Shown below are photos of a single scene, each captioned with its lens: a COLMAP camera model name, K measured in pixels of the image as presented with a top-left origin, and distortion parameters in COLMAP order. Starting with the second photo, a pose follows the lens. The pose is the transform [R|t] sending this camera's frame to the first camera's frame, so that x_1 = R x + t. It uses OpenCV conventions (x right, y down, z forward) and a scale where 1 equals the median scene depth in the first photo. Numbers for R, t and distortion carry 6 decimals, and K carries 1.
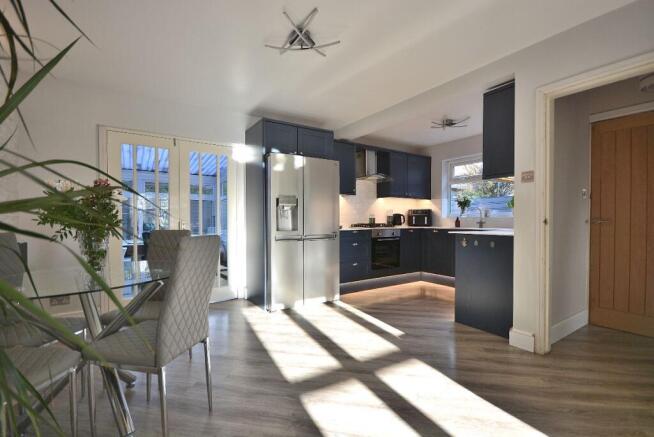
lens RADIAL K [[294.7, 0, 324.7], [0, 294.7, 221.3], [0, 0, 1]] dist [-0.002027, -0.000716]
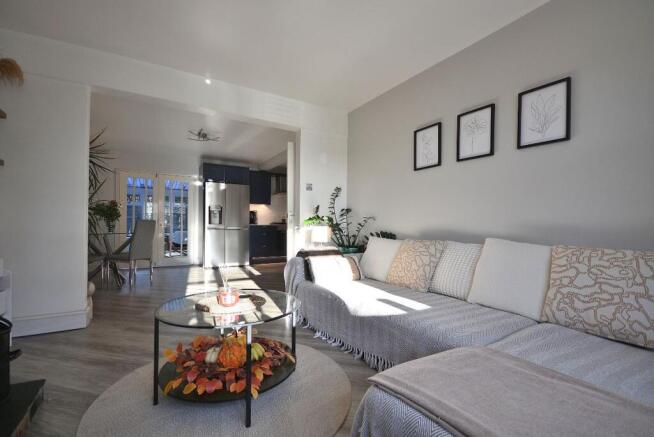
lens RADIAL K [[288.3, 0, 323.9], [0, 288.3, 222.7], [0, 0, 1]] dist [0.011072, -0.009206]
pose [[0.999133, 0.006925, -0.041061, 0.537302], [-0.007731, 0.999780, -0.019503, 0.045825], [0.040917, 0.019804, 0.998966, -0.653702]]
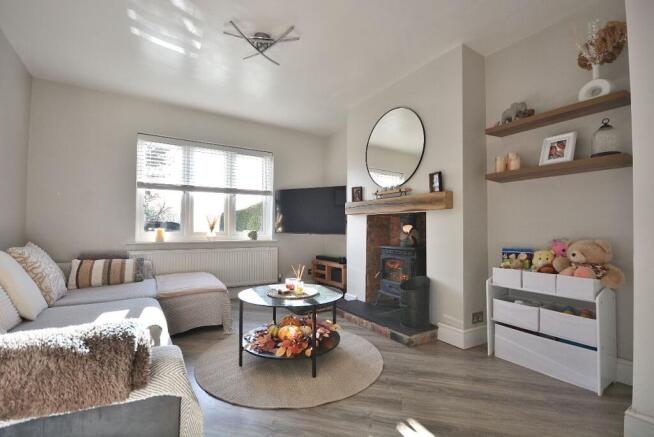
lens RADIAL K [[295.1, 0, 325.3], [0, 295.1, 222.3], [0, 0, 1]] dist [0.003354, -0.009974]
pose [[-0.999703, -0.005049, 0.023833, 0.314879], [-0.005494, 0.999811, -0.018637, 0.031066], [-0.023734, -0.018762, -0.999542, 0.314192]]
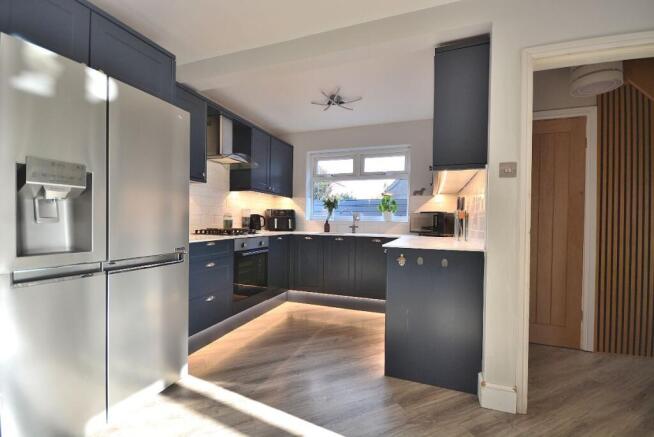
lens RADIAL K [[288.3, 0, 323.9], [0, 288.3, 222.7], [0, 0, 1]] dist [0.011072, -0.009206]
pose [[0.809892, 0.008310, 0.586521, -0.056258], [-0.012072, 0.999924, 0.002502, -0.011581], [-0.586455, -0.009107, 0.809930, 0.420526]]
